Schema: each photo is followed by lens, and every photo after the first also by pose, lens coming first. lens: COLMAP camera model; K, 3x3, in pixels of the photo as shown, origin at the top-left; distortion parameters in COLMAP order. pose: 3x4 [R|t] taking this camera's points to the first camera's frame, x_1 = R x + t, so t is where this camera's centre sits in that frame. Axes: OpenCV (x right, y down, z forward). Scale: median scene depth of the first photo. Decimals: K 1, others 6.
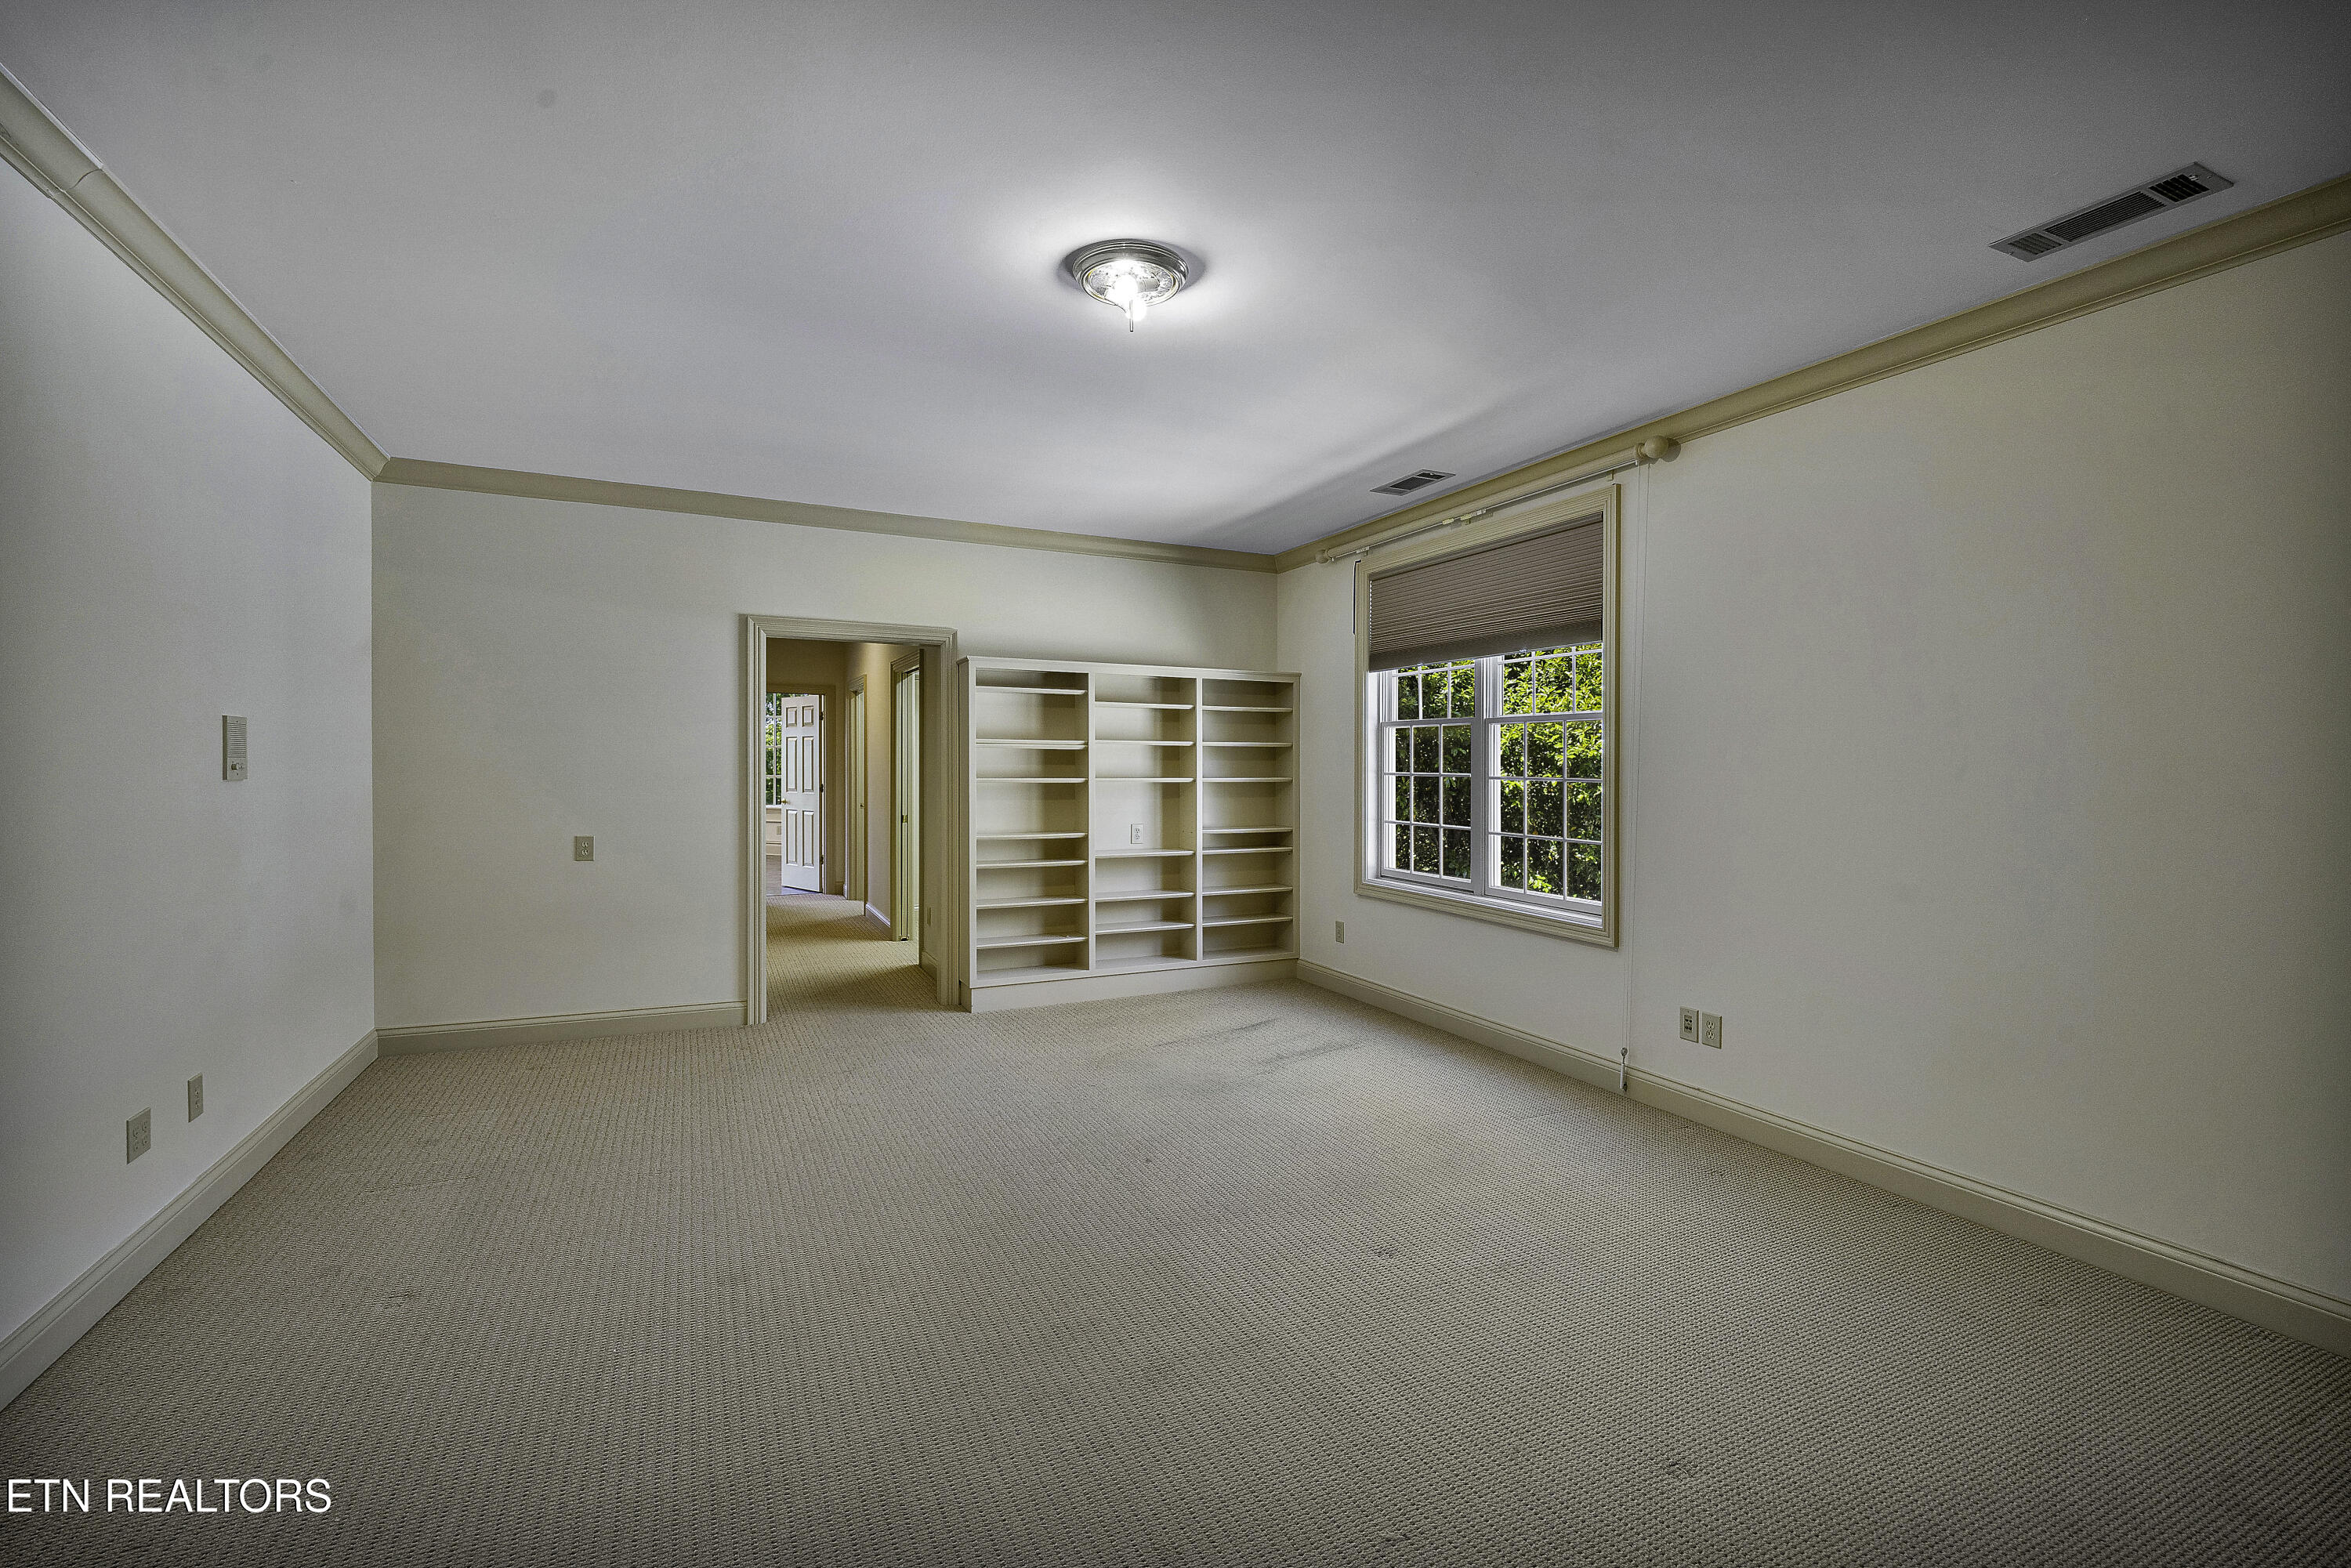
lens RADIAL K [[1024.9, 0, 1178.1], [0, 1024.9, 767.8], [0, 0, 1]] dist [-0.000558, -0.000092]
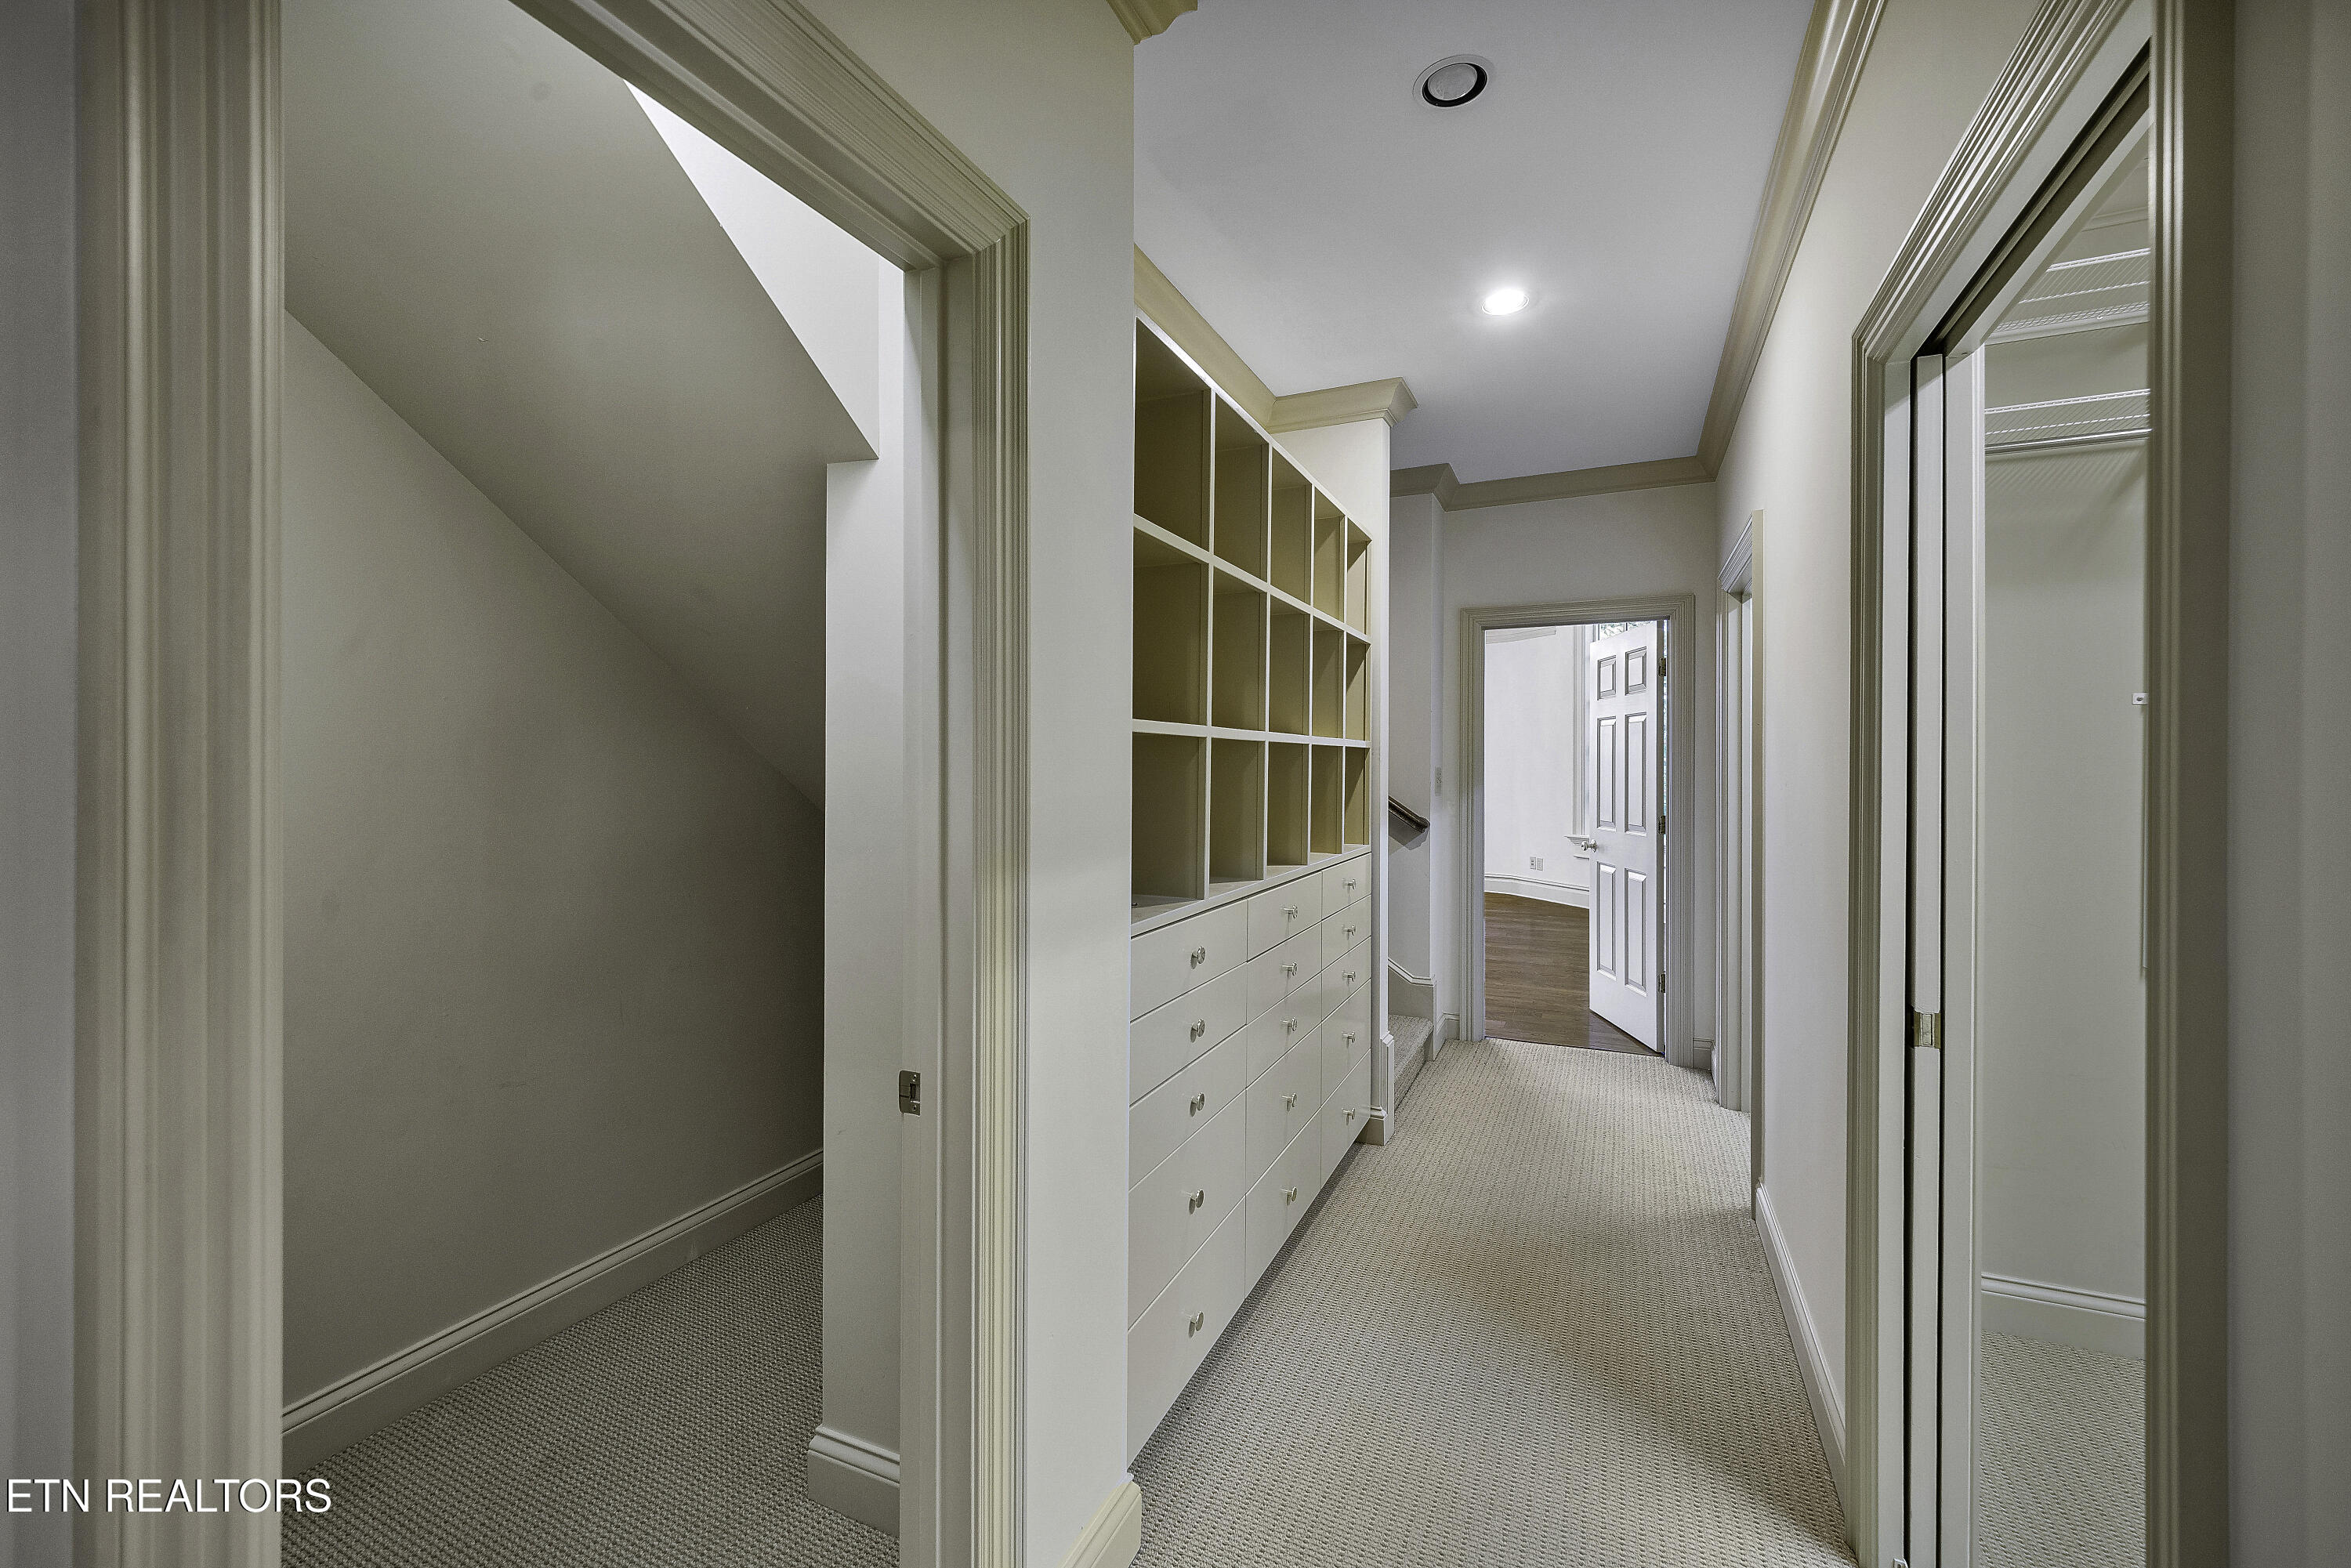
lens RADIAL K [[965.1, 0, 1180.3], [0, 965.1, 770.8], [0, 0, 1]] dist [-0.000557, -0.000014]
pose [[0.647647, 0.000772, -0.761940, -0.213135], [-0.002318, 0.999997, -0.000958, -0.004438], [0.761937, 0.002387, 0.647647, 0.746510]]
